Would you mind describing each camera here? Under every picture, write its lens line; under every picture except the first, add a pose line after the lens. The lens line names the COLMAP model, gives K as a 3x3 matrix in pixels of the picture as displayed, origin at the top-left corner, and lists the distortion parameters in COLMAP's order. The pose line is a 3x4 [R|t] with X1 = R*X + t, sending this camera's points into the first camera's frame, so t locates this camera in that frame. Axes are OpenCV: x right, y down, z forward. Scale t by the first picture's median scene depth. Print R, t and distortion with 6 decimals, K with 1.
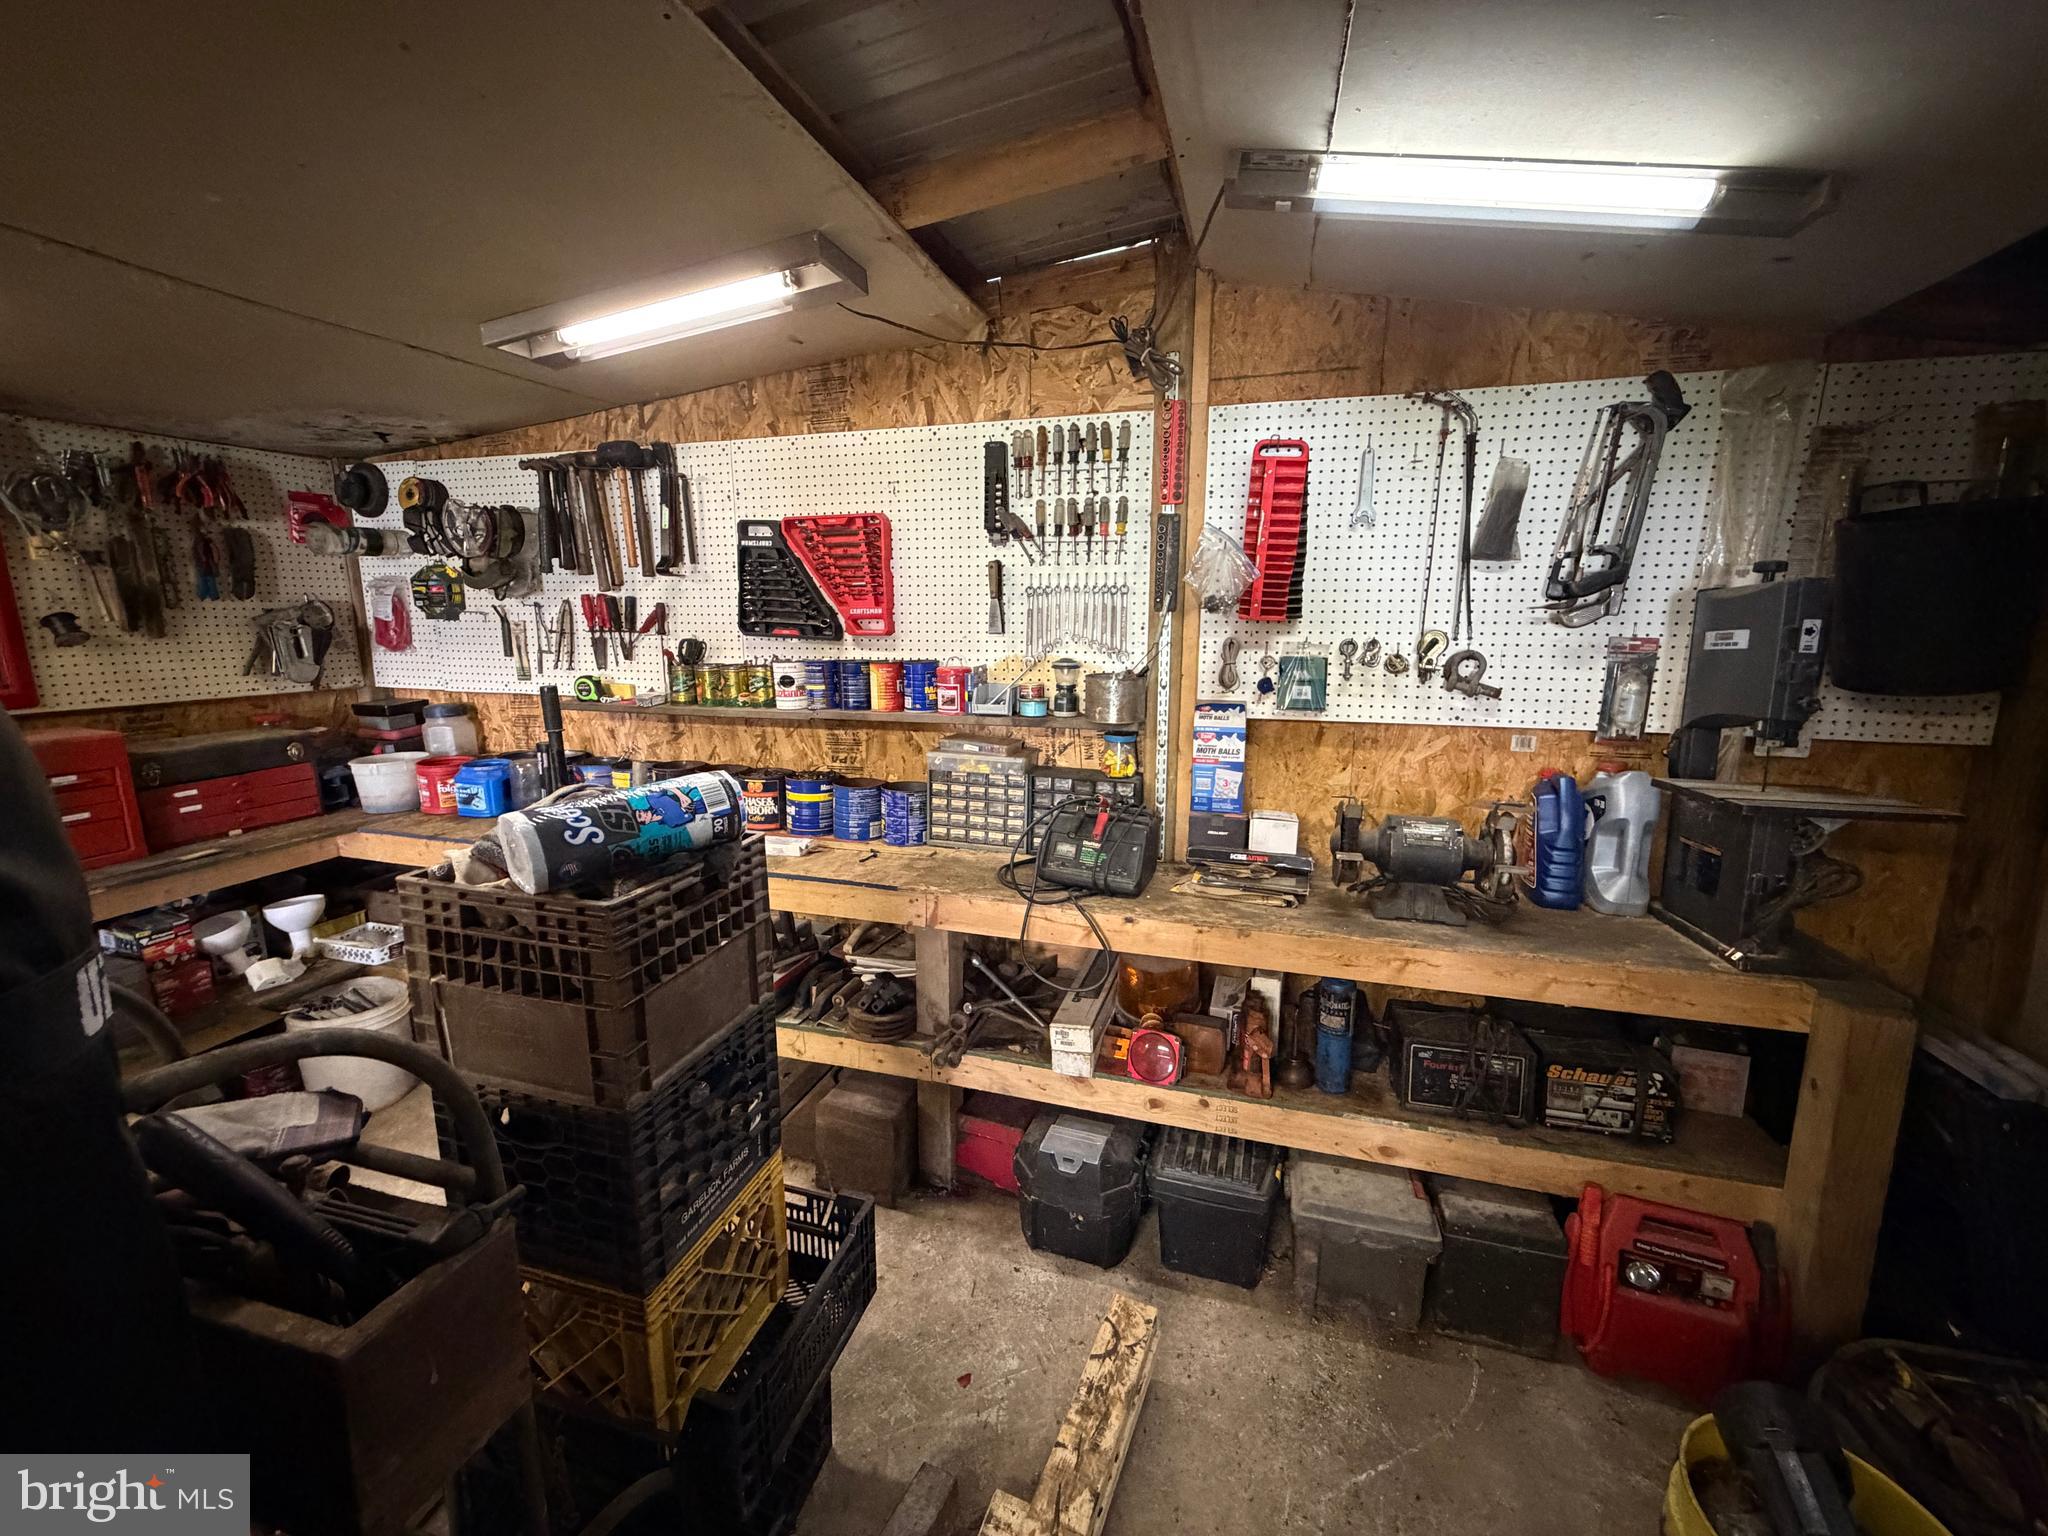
lens RADIAL K [[813.9, 0, 1021.2], [0, 813.9, 764.5], [0, 0, 1]] dist [-0.001790, 0.000666]
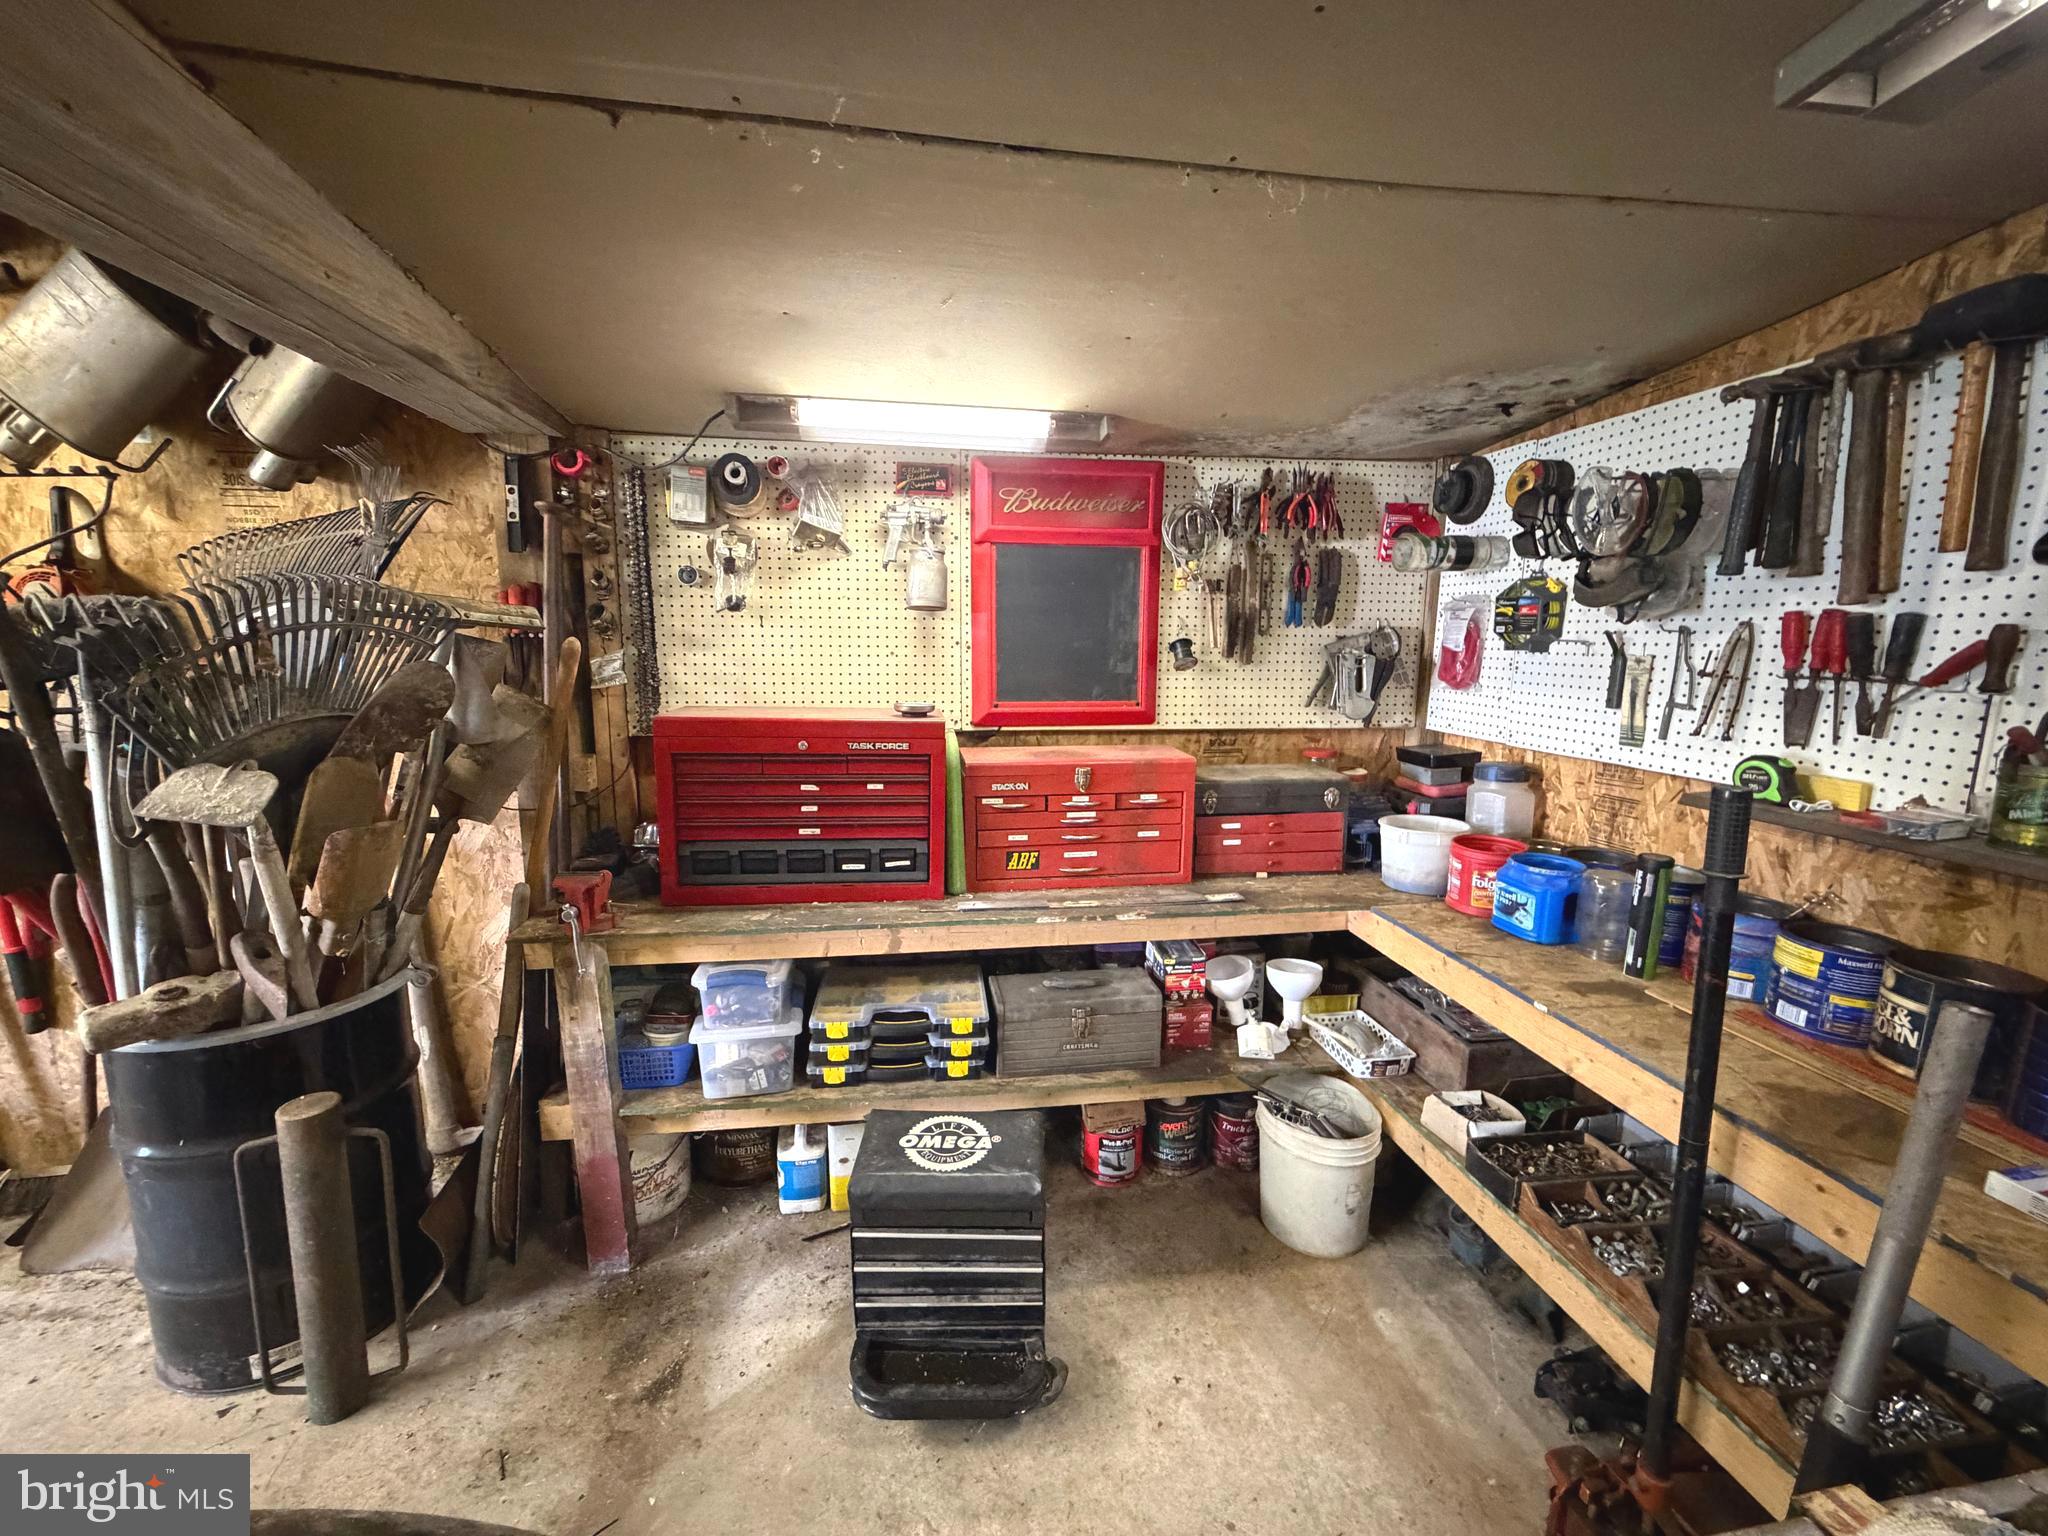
lens RADIAL K [[813.9, 0, 1008.1], [0, 813.9, 758.4], [0, 0, 1]] dist [-0.001790, 0.000666]
pose [[0.417854, 0.137691, -0.898020, -0.258205], [-0.175236, 0.982102, 0.069045, -0.057191], [0.891454, 0.128514, 0.434503, 0.304961]]
